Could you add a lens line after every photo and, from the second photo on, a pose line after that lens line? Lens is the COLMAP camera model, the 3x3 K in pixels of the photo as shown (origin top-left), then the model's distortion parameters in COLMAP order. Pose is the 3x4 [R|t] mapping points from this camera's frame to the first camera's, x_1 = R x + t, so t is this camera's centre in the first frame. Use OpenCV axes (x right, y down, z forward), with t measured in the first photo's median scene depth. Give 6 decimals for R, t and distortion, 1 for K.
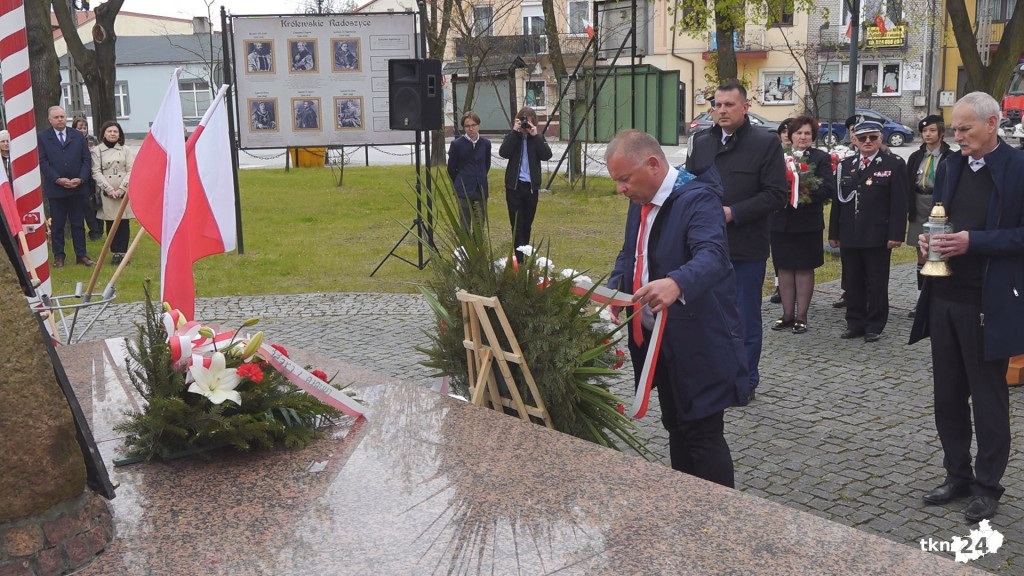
lens RADIAL K [[1026.9, 0, 511.0], [0, 1026.9, 289.2], [0, 0, 1]] dist [0.006027, 0.005592]
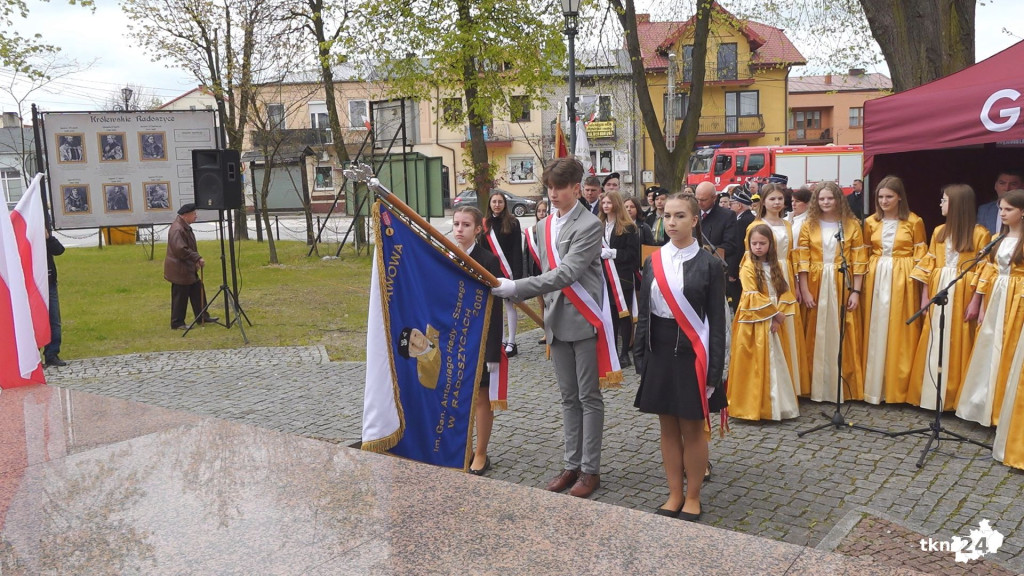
lens RADIAL K [[855.7, 0, 513.7], [0, 855.7, 288.8], [0, 0, 1]] dist [0.002657, -0.004142]
pose [[0.971595, -0.044027, 0.232520, 0.001455], [0.057196, 0.997100, -0.050197, 0.001729], [-0.229636, 0.062070, 0.971295, -0.009200]]
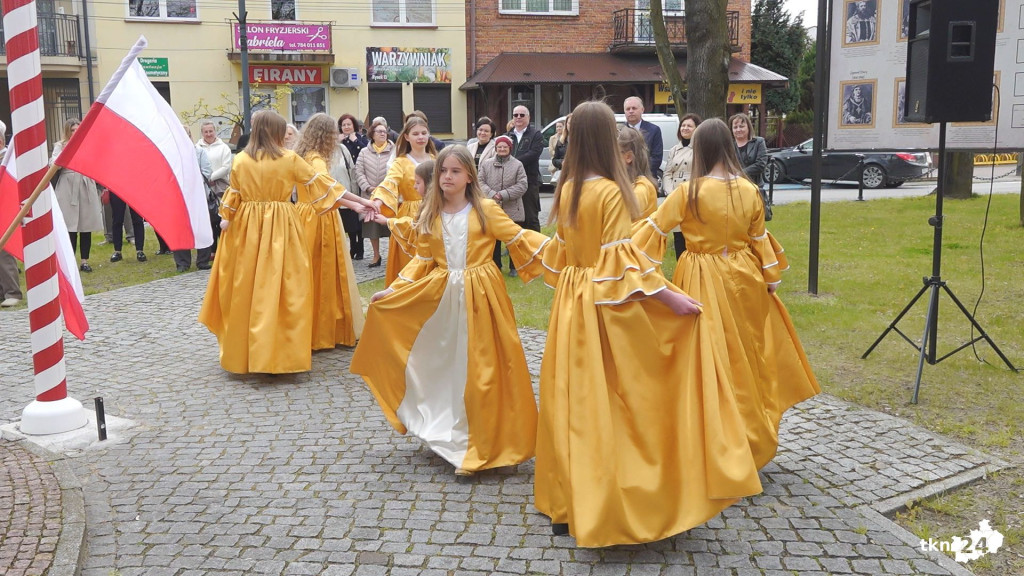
lens RADIAL K [[970.7, 0, 514.3], [0, 970.7, 288.0], [0, 0, 1]] dist [0.005712, -0.001165]
pose [[0.523556, 0.144947, -0.839571, 0.127837], [-0.144682, 0.986235, 0.080044, -0.037958], [0.839617, 0.079563, 0.537320, 0.268722]]
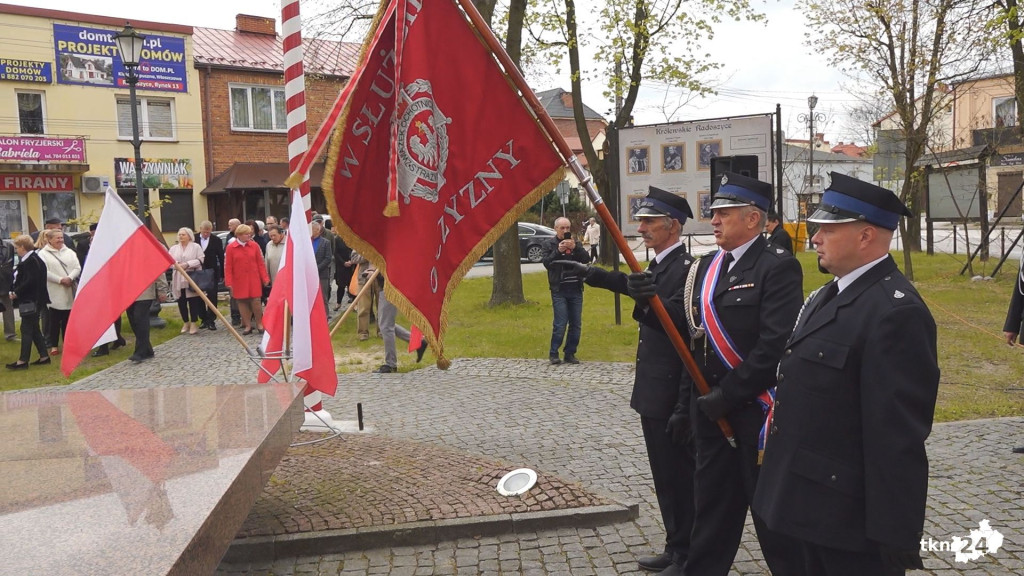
lens RADIAL K [[855.7, 0, 513.7], [0, 855.7, 288.8], [0, 0, 1]] dist [0.002657, -0.004142]
pose [[0.828563, 0.036399, -0.558711, 0.115343], [-0.076320, 0.995913, -0.048299, -0.011027], [0.554669, 0.082660, 0.827955, 0.064703]]
